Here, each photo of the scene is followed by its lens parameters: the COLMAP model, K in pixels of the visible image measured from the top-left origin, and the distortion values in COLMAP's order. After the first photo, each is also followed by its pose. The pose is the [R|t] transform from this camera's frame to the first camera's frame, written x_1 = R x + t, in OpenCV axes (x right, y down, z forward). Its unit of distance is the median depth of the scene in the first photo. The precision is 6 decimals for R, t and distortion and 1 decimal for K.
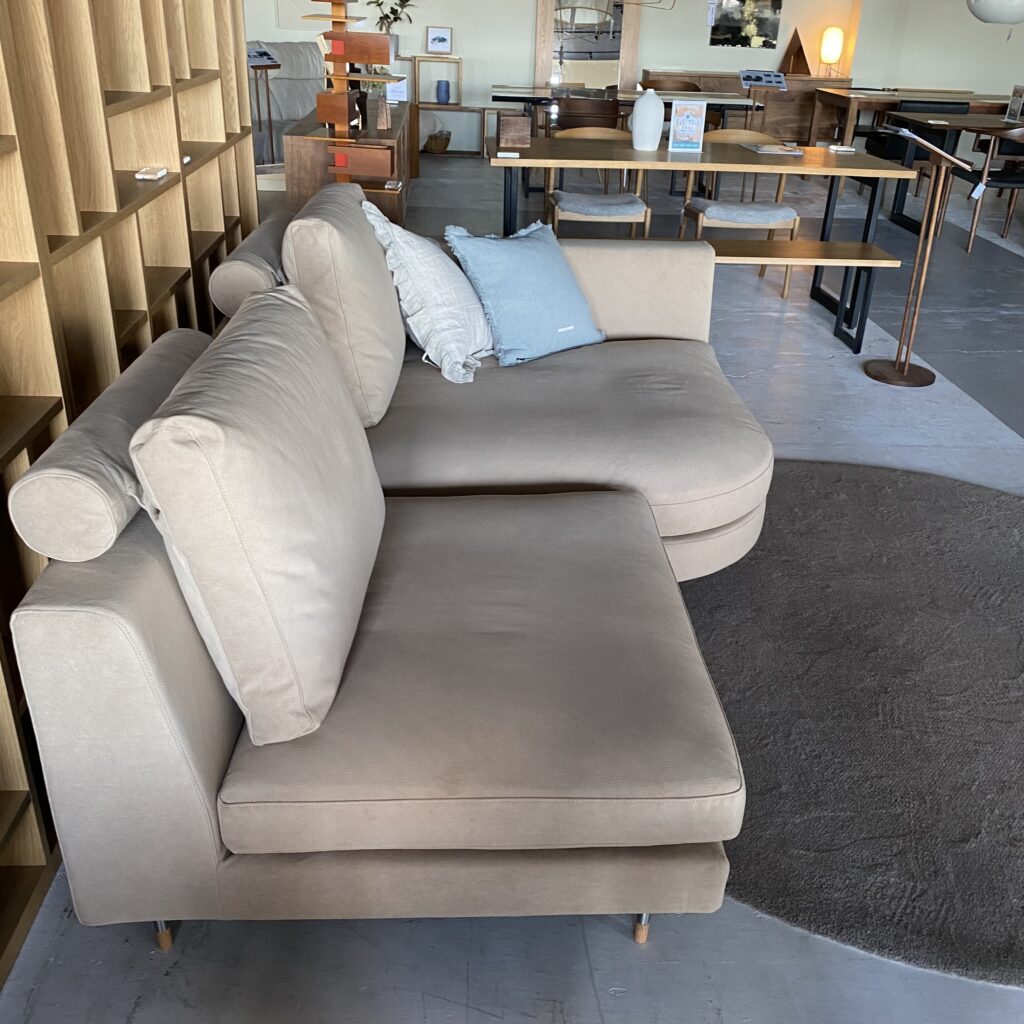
lens RADIAL K [[1016.0, 0, 512.5], [0, 1016.0, 537.9], [0, 0, 1]] dist [0.204103, -0.498949]
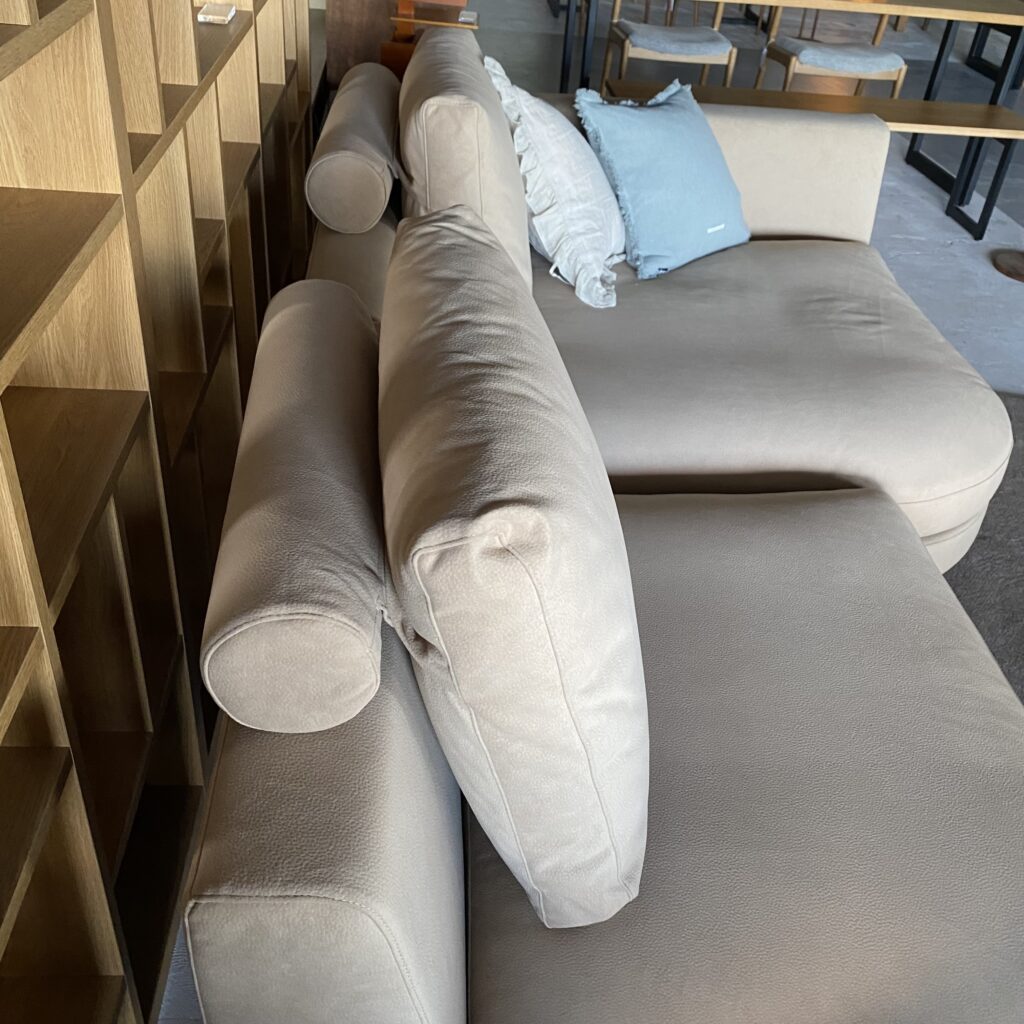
lens RADIAL K [[1047.0, 0, 512.0], [0, 1047.0, 512.0], [0, 0, 1]] dist [0.107692, -0.167041]
pose [[0.998992, 0.030505, 0.032921, -0.135775], [-0.034451, 0.991324, 0.126845, -0.094330], [-0.028766, -0.127851, 0.991376, 0.189534]]
